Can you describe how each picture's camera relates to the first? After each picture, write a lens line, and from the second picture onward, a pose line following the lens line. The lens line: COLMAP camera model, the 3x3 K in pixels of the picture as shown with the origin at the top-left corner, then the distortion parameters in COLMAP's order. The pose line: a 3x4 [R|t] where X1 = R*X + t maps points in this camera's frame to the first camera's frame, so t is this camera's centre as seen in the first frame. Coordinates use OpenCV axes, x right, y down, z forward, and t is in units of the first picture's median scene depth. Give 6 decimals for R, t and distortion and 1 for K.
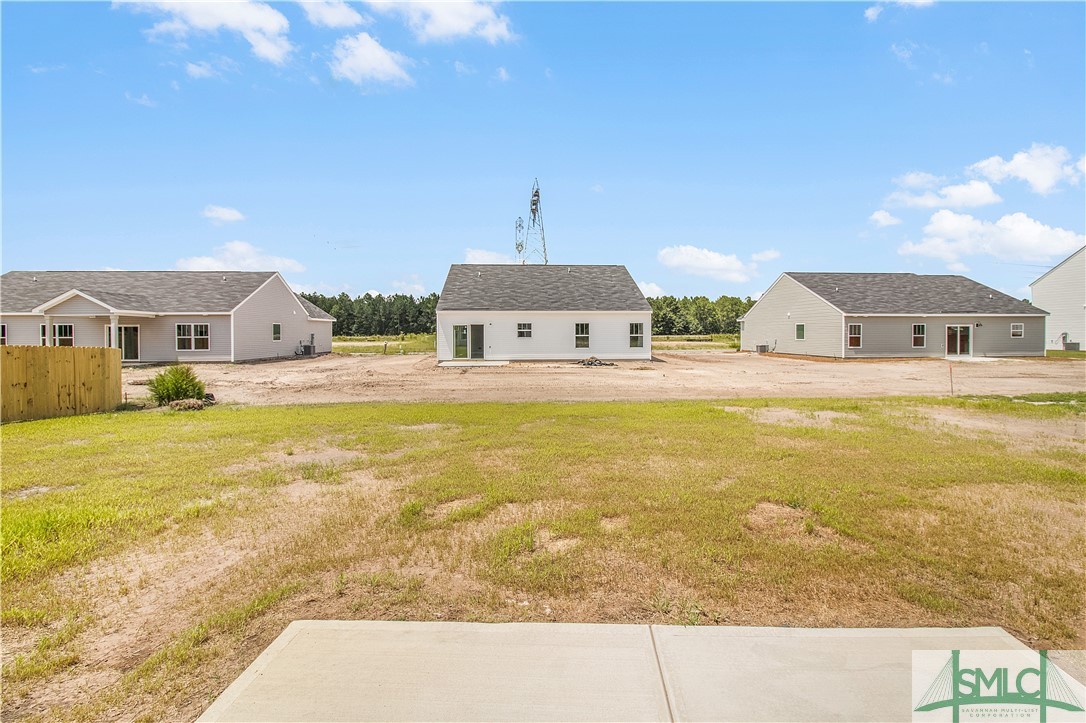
lens RADIAL K [[507.1, 0, 546.9], [0, 507.1, 335.9], [0, 0, 1]] dist [-0.002160, -0.000133]
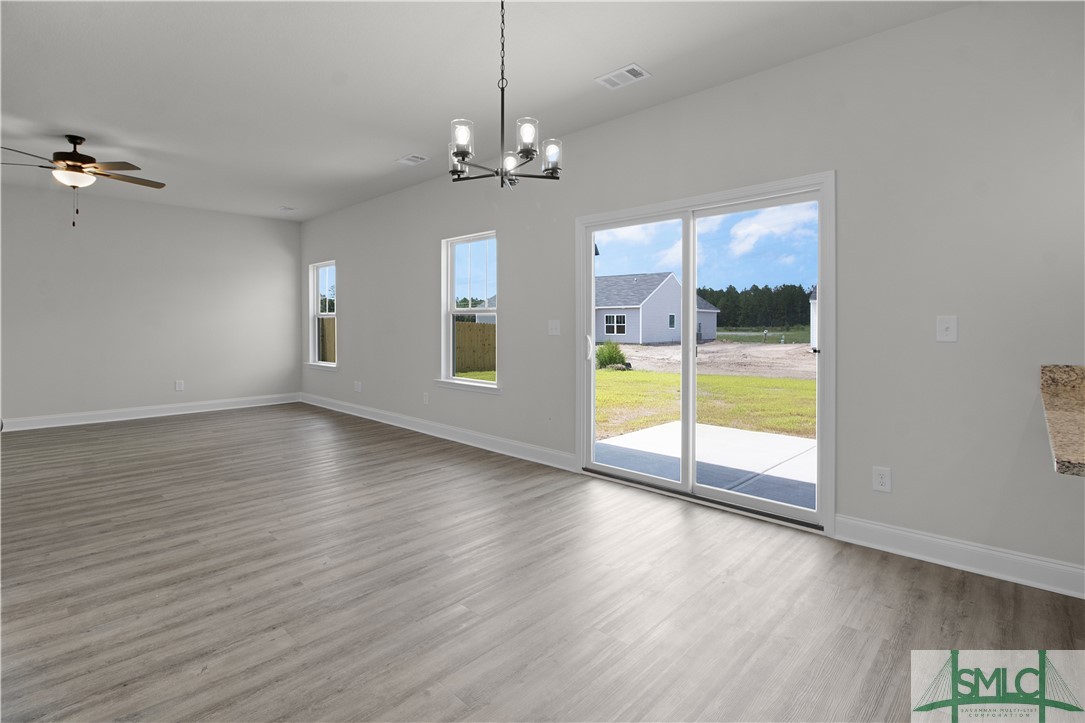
lens RADIAL K [[506.6, 0, 546.4], [0, 506.6, 336.0], [0, 0, 1]] dist [-0.002160, -0.000133]
pose [[0.743866, 0.019330, -0.668049, 0.068710], [-0.008632, 0.999776, 0.019317, 0.008039], [0.668273, -0.008602, 0.743867, -0.129753]]
